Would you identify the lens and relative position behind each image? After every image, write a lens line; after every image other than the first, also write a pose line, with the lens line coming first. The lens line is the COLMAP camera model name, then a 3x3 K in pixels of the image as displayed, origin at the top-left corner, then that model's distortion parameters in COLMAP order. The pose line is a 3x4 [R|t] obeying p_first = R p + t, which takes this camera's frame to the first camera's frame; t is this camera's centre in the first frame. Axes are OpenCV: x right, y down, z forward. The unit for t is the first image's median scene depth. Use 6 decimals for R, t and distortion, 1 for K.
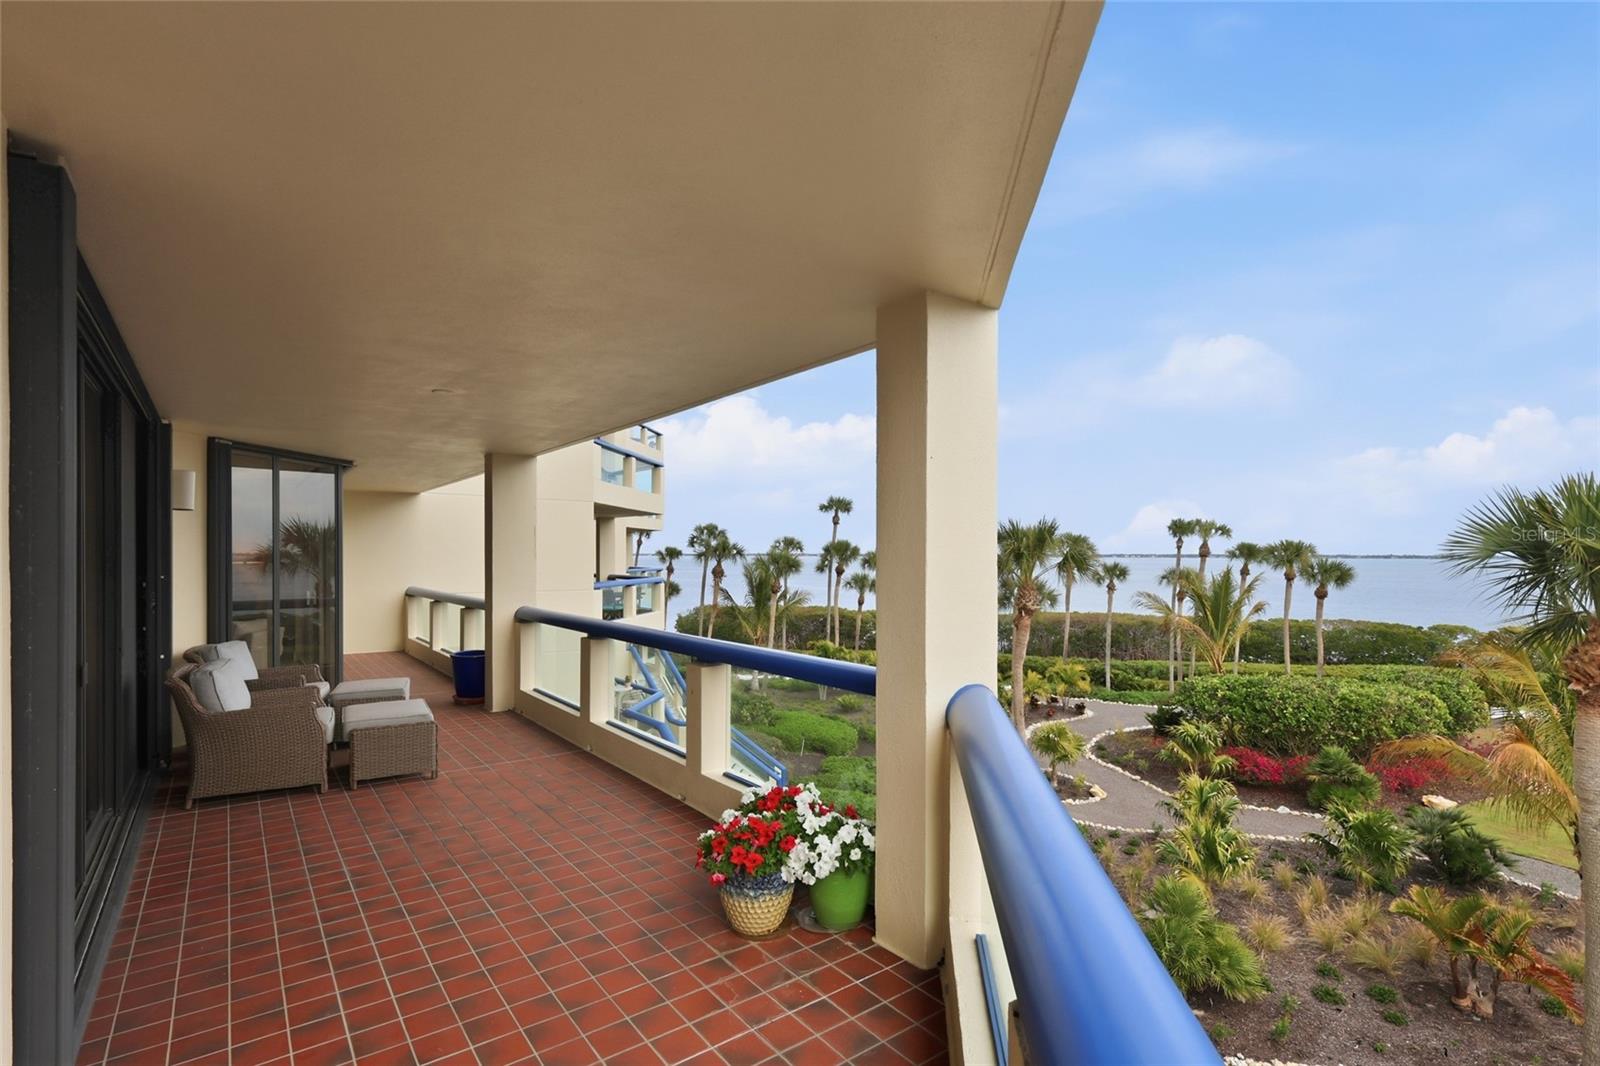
lens RADIAL K [[767.6, 0, 799.1], [0, 767.6, 557.9], [0, 0, 1]] dist [0.001834, -0.000187]
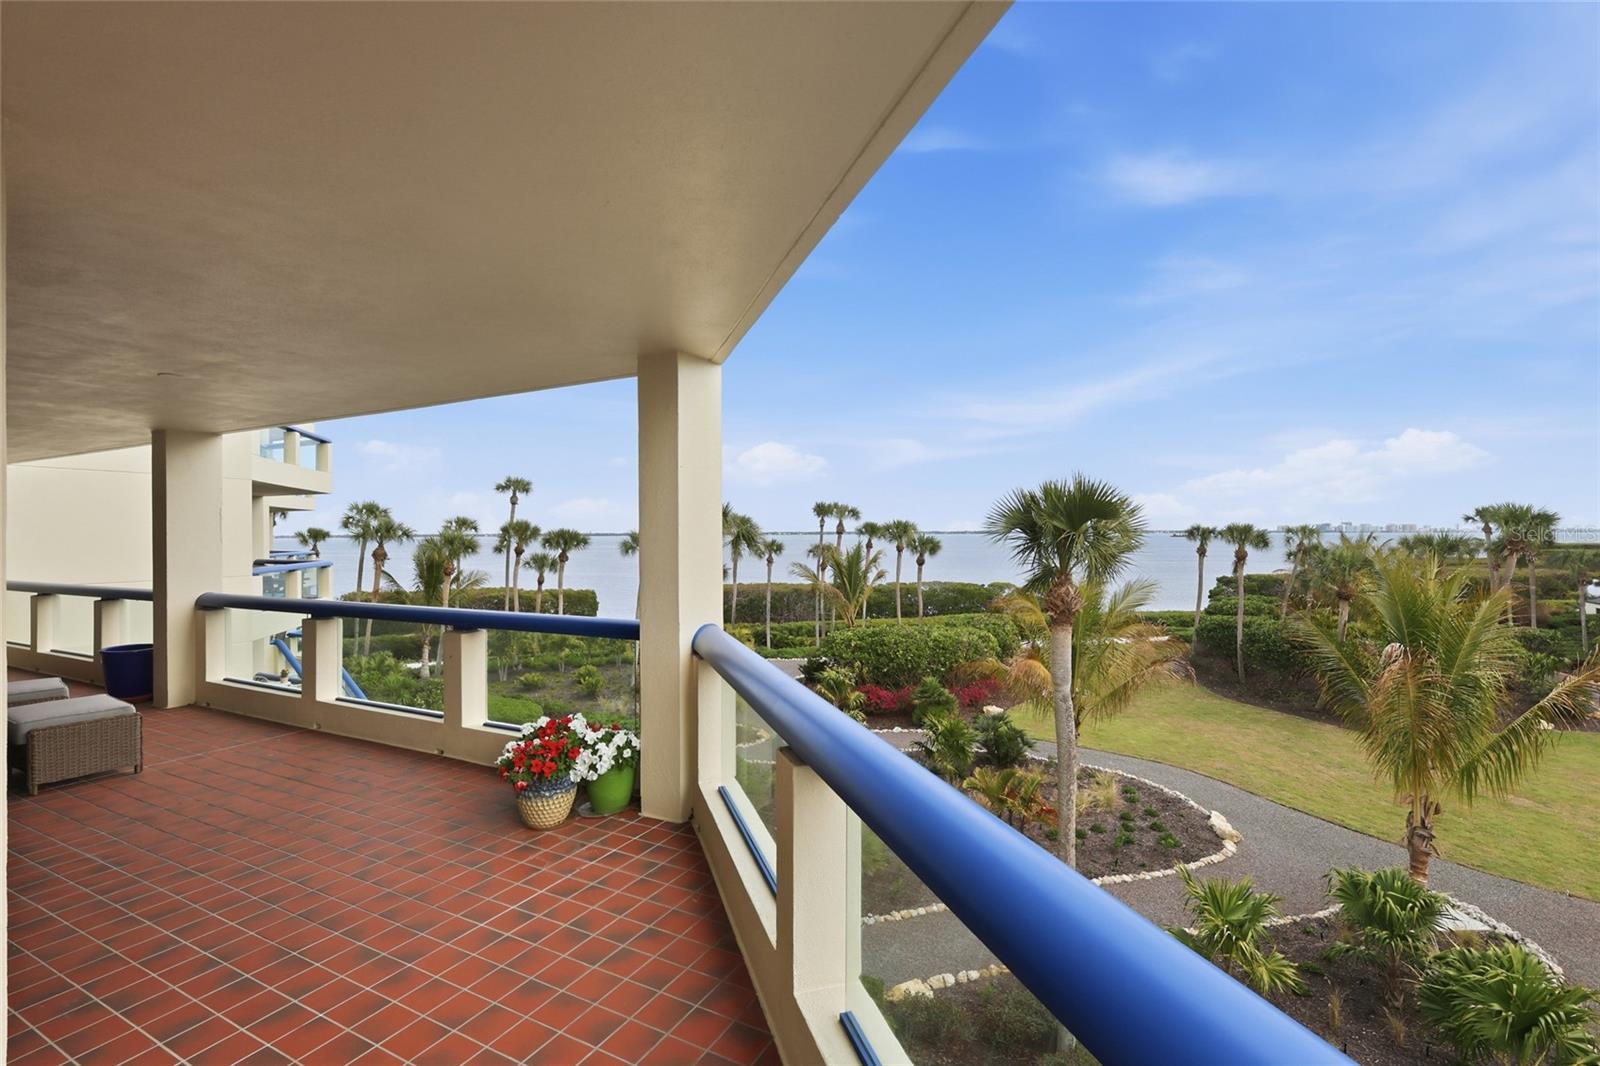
lens RADIAL K [[728.8, 0, 810.3], [0, 728.8, 532.2], [0, 0, 1]] dist [-0.002097, -0.000189]
pose [[0.902363, -0.007959, 0.430903, -0.074141], [0.010625, 0.999936, -0.003780, 0.000002], [-0.430845, 0.007989, 0.902390, -0.125039]]
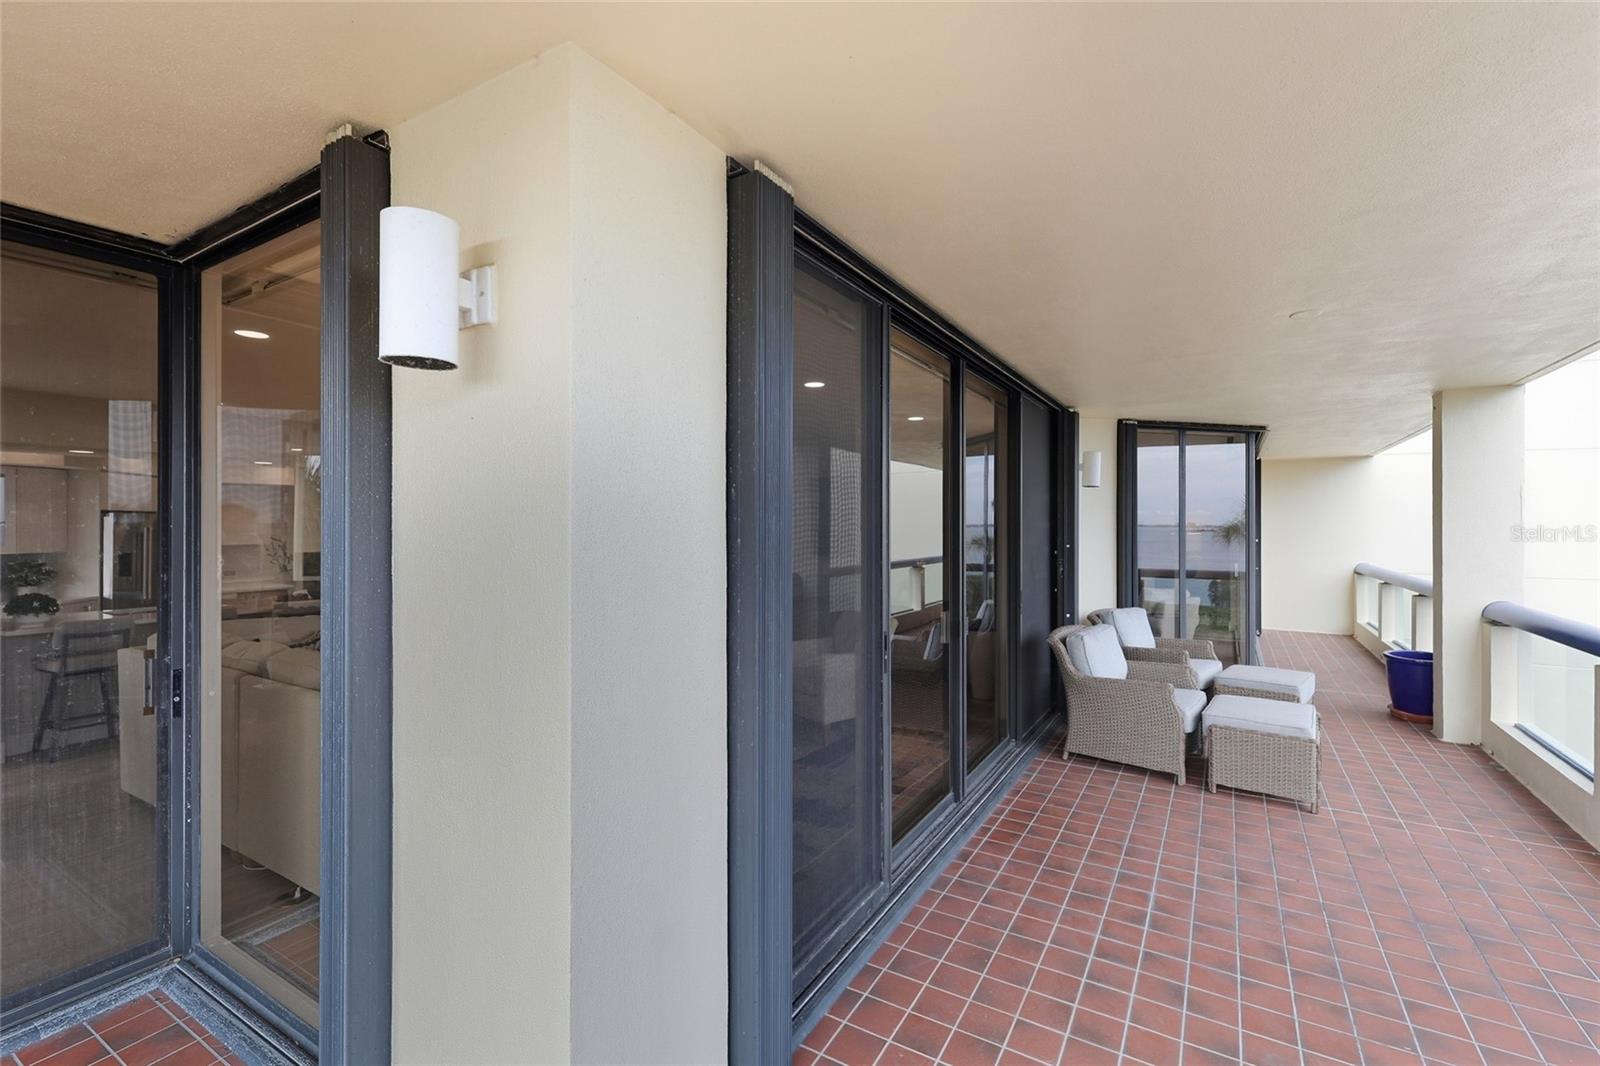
lens RADIAL K [[705.5, 0, 797.4], [0, 705.5, 525.1], [0, 0, 1]] dist [0.004777, -0.000188]
pose [[0.380425, -0.002550, -0.924808, -0.004513], [-0.004342, 0.999980, -0.004543, -0.001042], [0.924802, 0.005744, 0.380406, 0.161224]]
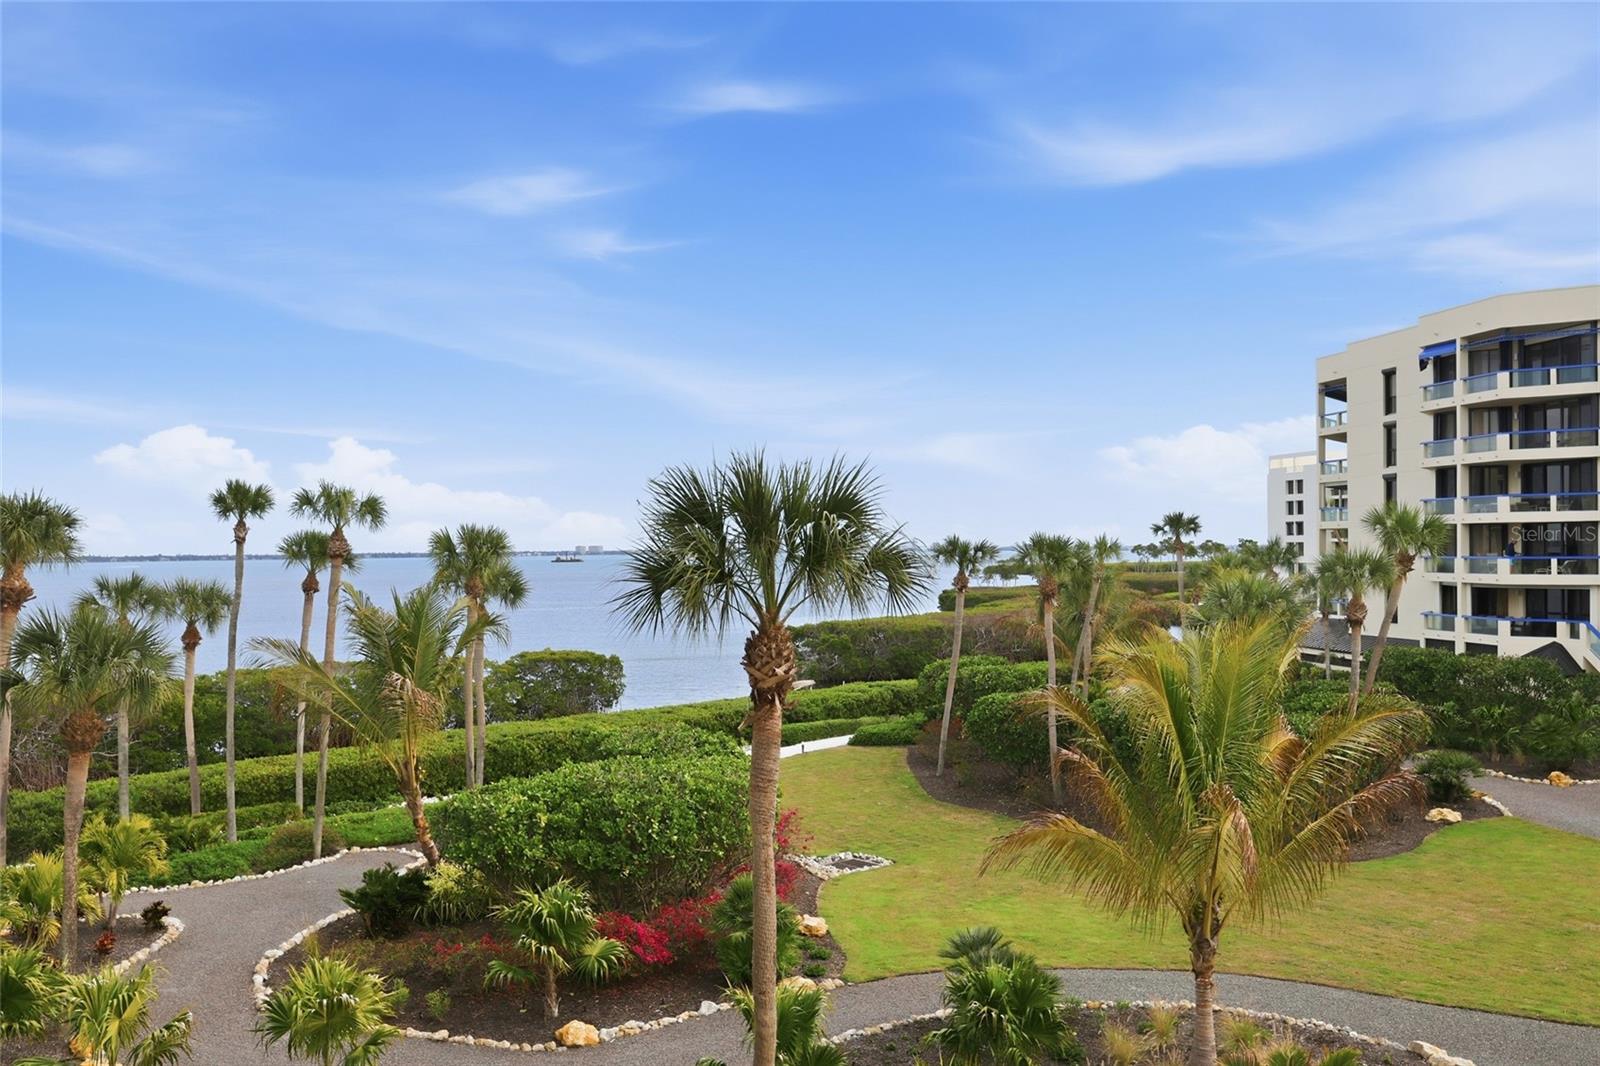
lens RADIAL K [[1386.2, 0, 802.9], [0, 1386.2, 565.4], [0, 0, 1]] dist [0.001252, 0.003846]
pose [[0.453968, -0.019823, 0.890797, -0.666180], [0.018163, 0.999751, 0.012991, -0.014488], [-0.890833, 0.010282, 0.454215, 1.384229]]
